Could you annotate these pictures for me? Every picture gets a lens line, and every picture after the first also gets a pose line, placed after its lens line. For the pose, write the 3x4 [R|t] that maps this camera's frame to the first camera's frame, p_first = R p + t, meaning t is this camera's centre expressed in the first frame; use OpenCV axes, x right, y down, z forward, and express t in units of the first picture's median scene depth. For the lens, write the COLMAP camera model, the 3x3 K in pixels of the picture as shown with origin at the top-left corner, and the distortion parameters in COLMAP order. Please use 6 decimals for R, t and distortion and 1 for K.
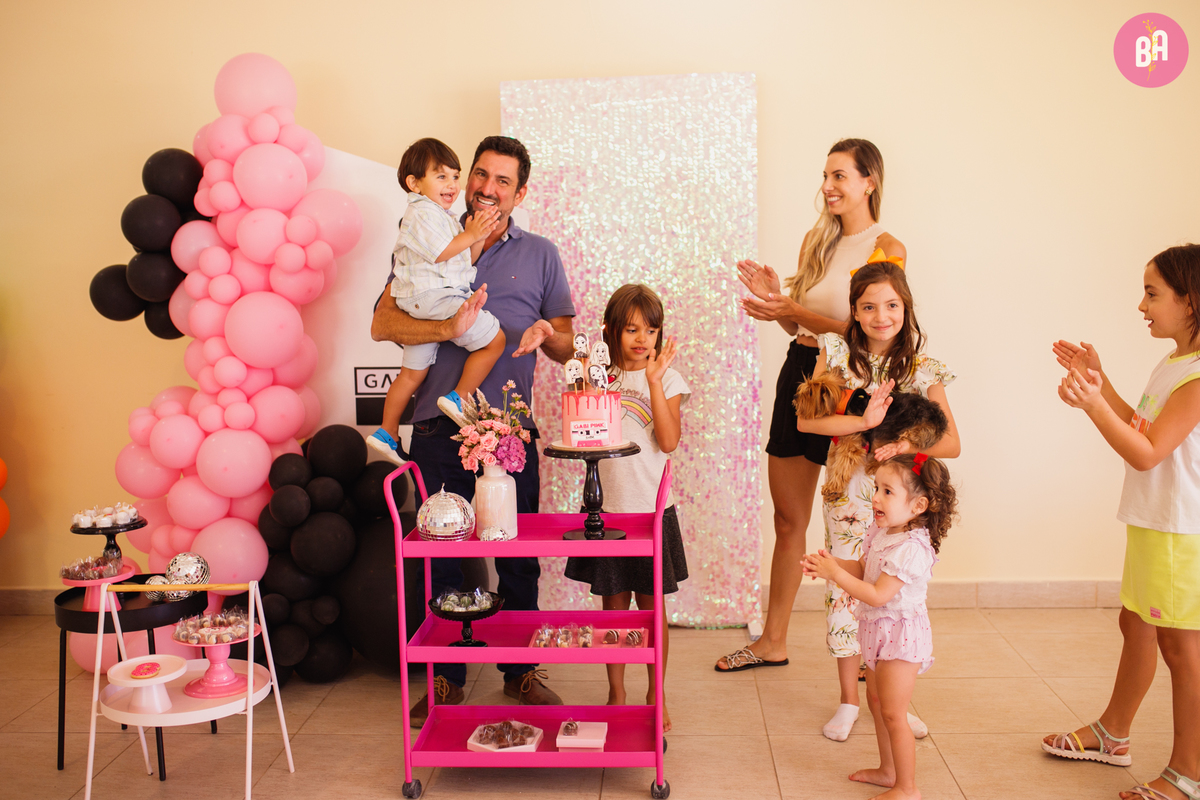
lens RADIAL K [[1176.0, 0, 600.0], [0, 1176.0, 400.0], [0, 0, 1]] dist [-0.012687, -0.018556]
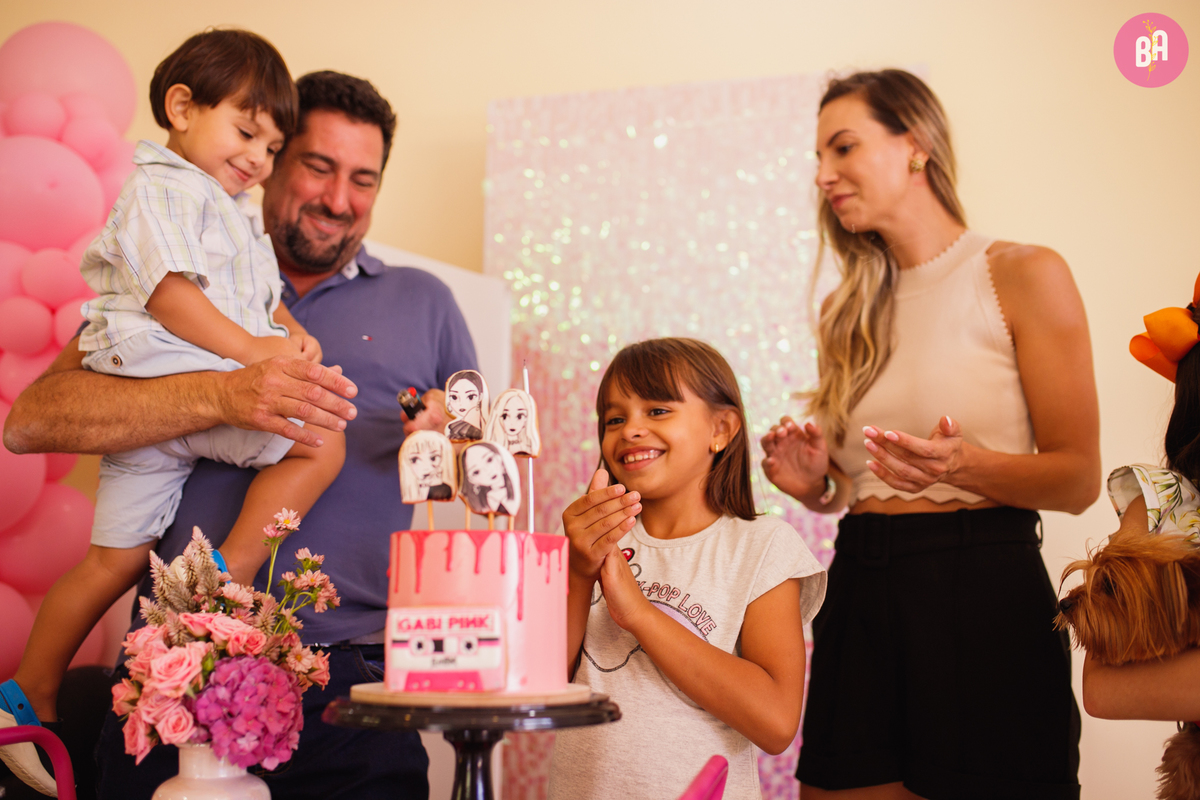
lens RADIAL K [[1176.0, 0, 600.0], [0, 1176.0, 400.0], [0, 0, 1]] dist [-0.012687, -0.018556]
pose [[0.991069, 0.012096, -0.132797, 0.068572], [-0.047473, 0.962634, -0.266611, 0.043144], [0.124610, 0.270535, 0.954612, 0.640077]]
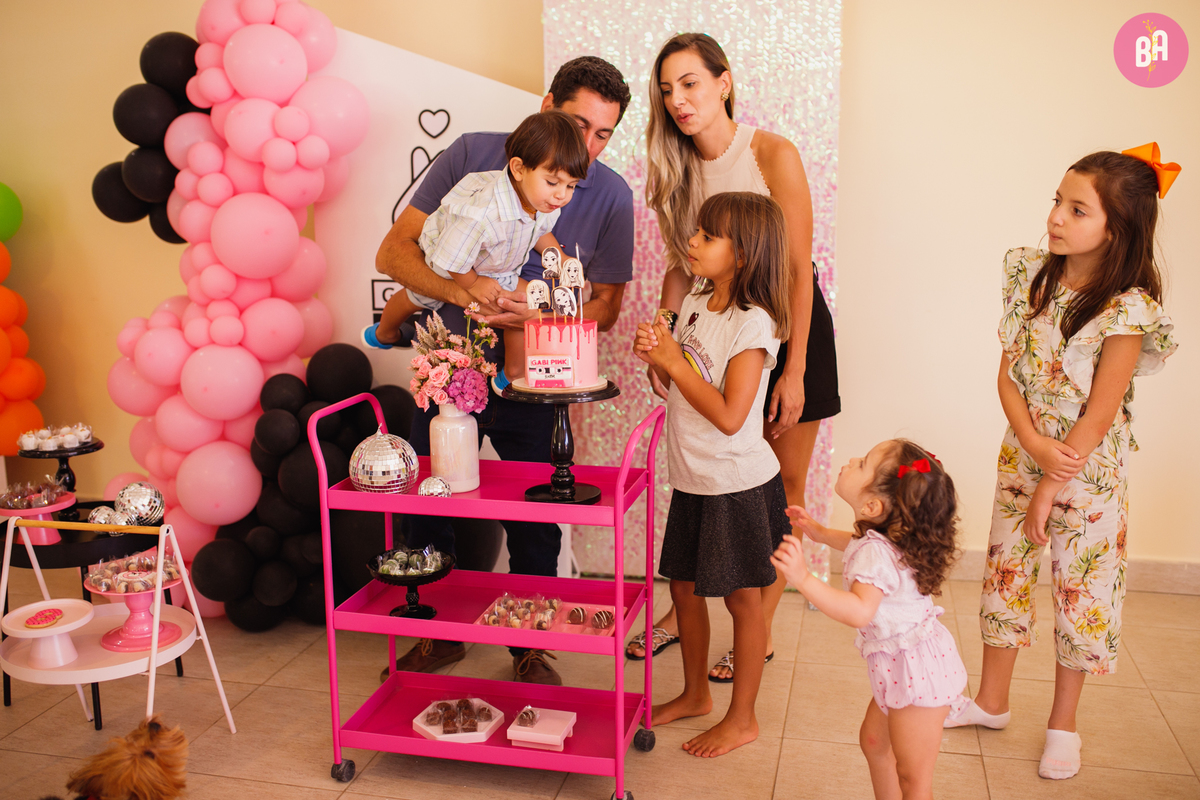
lens RADIAL K [[1150.6, 0, 594.8], [0, 1150.6, 394.4], [0, 0, 1]] dist [-0.011714, 0.002650]
pose [[0.984571, 0.043869, -0.169397, 0.147416], [-0.031290, 0.996599, 0.076229, -0.016462], [0.172165, -0.069752, 0.982595, 0.203849]]
